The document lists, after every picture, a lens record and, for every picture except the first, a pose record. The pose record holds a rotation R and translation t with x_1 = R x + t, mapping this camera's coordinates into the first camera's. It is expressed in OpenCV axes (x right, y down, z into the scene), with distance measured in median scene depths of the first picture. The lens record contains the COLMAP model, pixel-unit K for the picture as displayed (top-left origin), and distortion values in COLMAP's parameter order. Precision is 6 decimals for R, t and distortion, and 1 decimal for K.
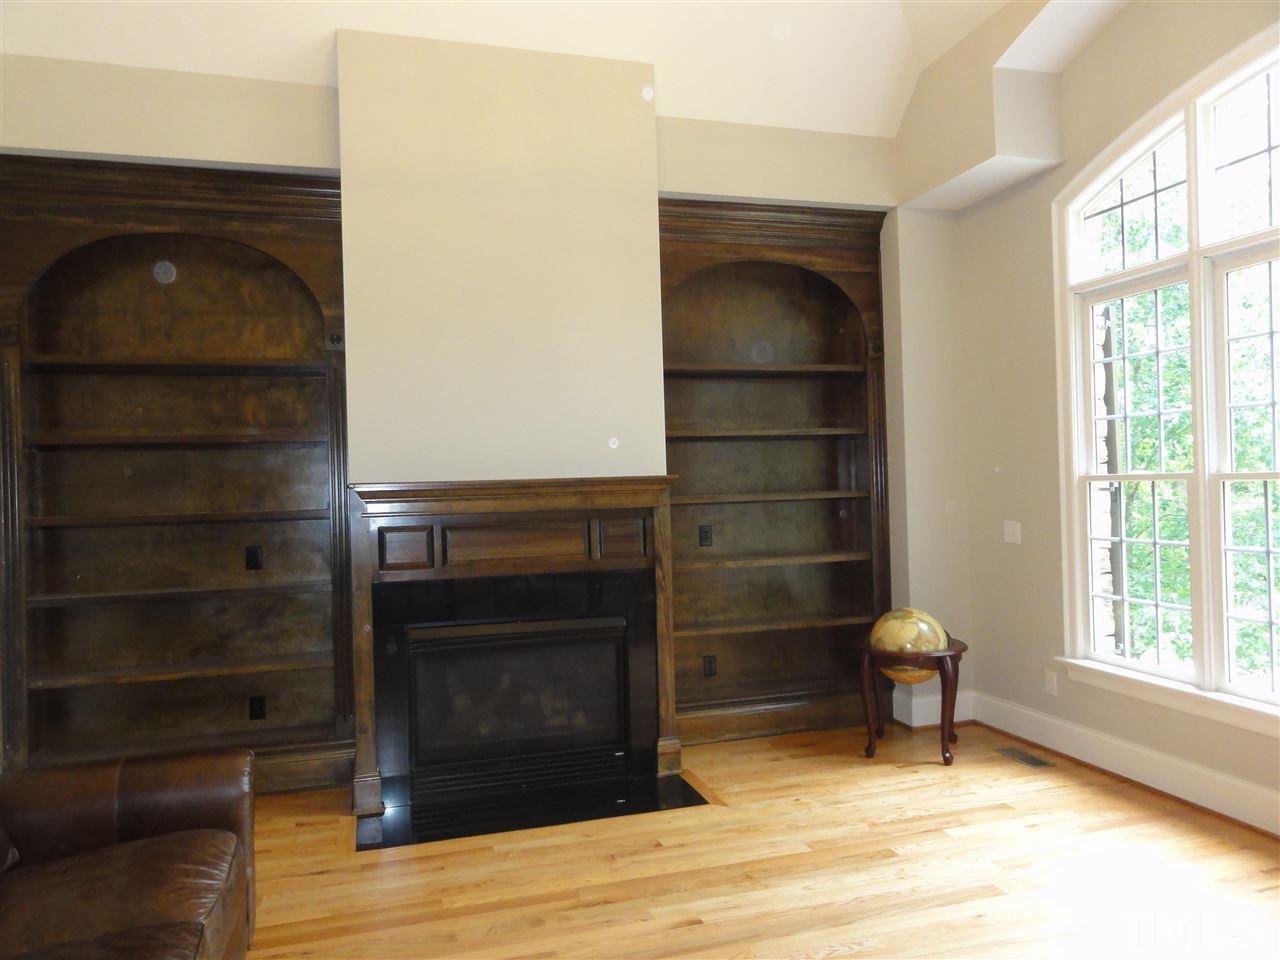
lens RADIAL K [[916.2, 0, 633.4], [0, 916.2, 479.5], [0, 0, 1]] dist [0.000339, 0.002097]
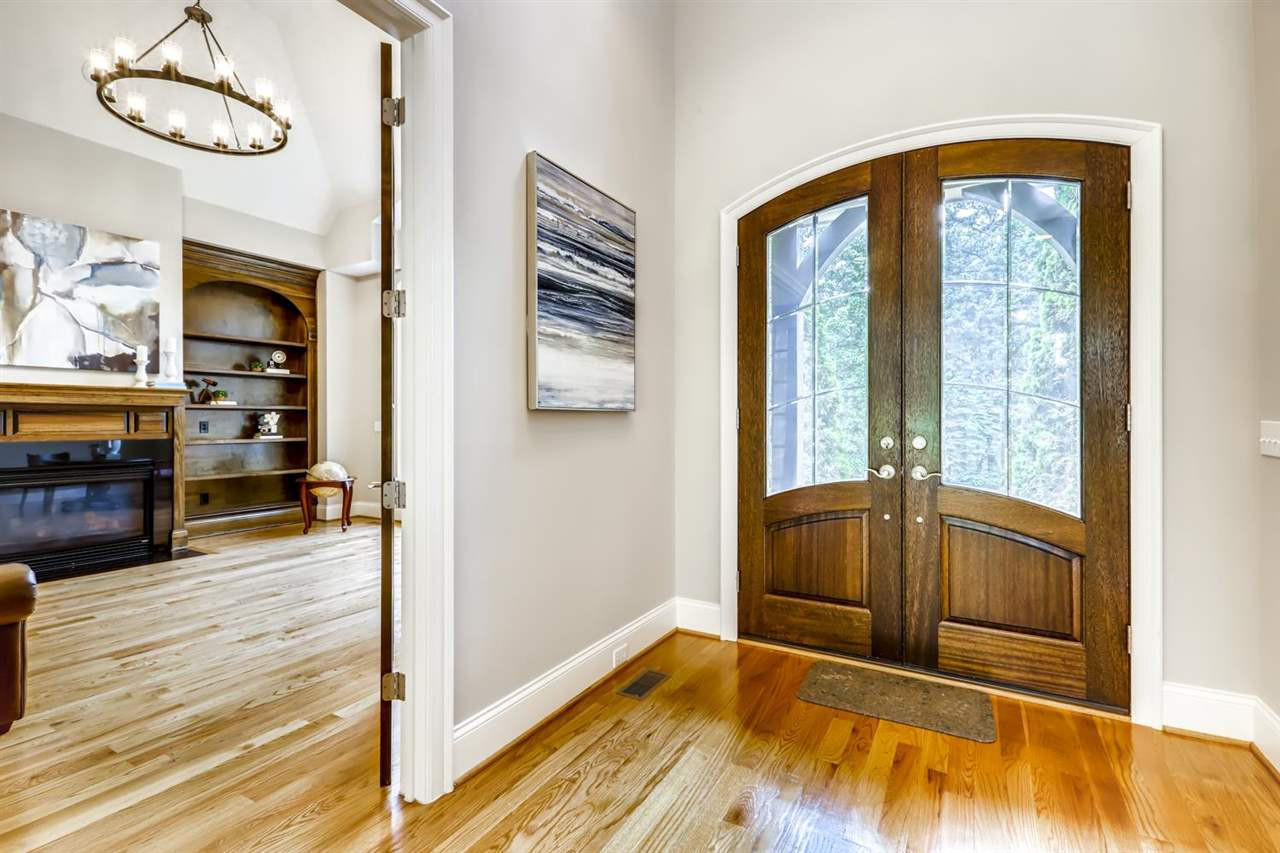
lens RADIAL K [[583.8, 0, 642.3], [0, 583.8, 420.4], [0, 0, 1]] dist [0.040501, -0.020868]
pose [[0.727549, 0.029884, 0.685405, -0.111621], [-0.022245, 0.999553, -0.019969, 0.061358], [-0.685695, -0.000718, 0.727889, -0.527076]]
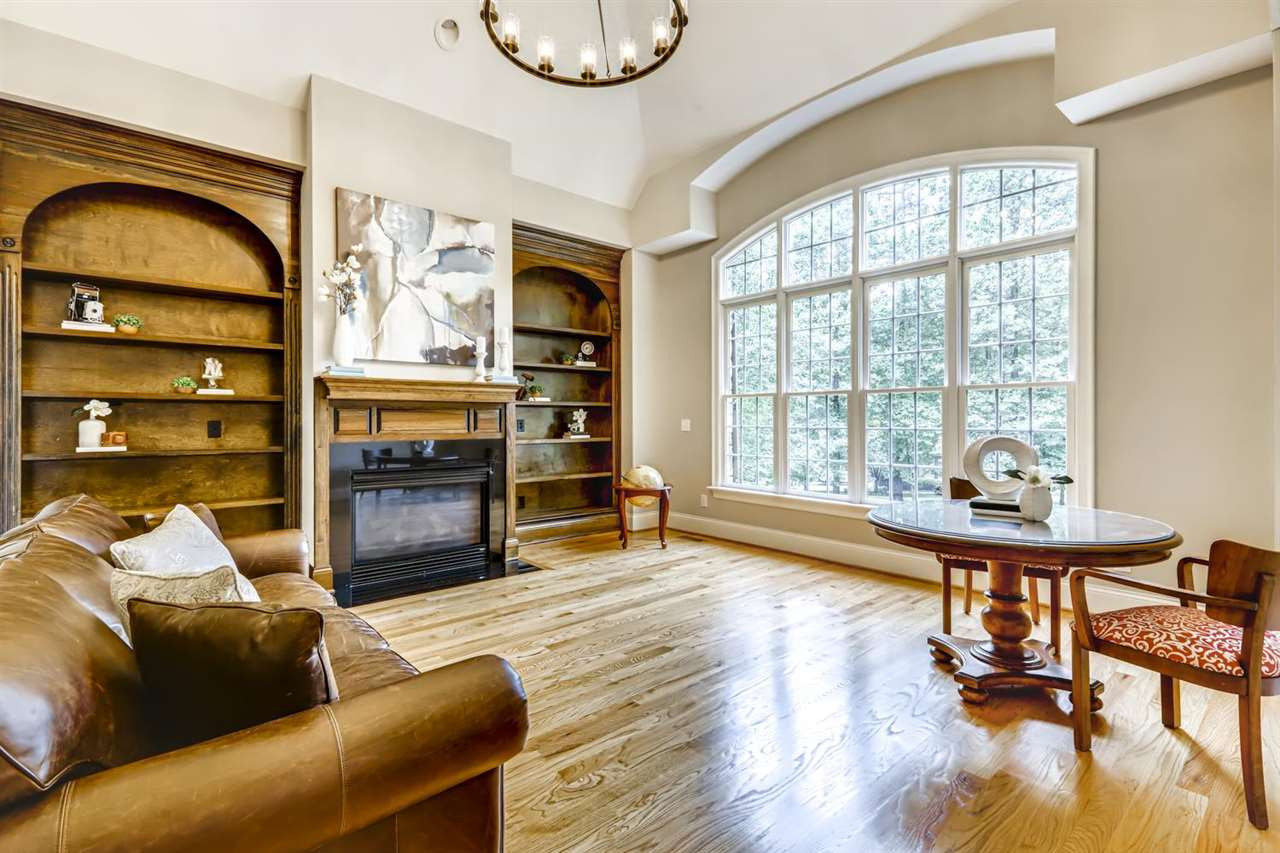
lens RADIAL K [[590.1, 0, 640.3], [0, 590.1, 420.7], [0, 0, 1]] dist [-0.000022, -0.000279]
pose [[0.908086, 0.026481, 0.417945, -0.207552], [-0.025348, 0.999645, -0.008264, 0.065533], [-0.418015, -0.003090, 0.908435, -0.096555]]
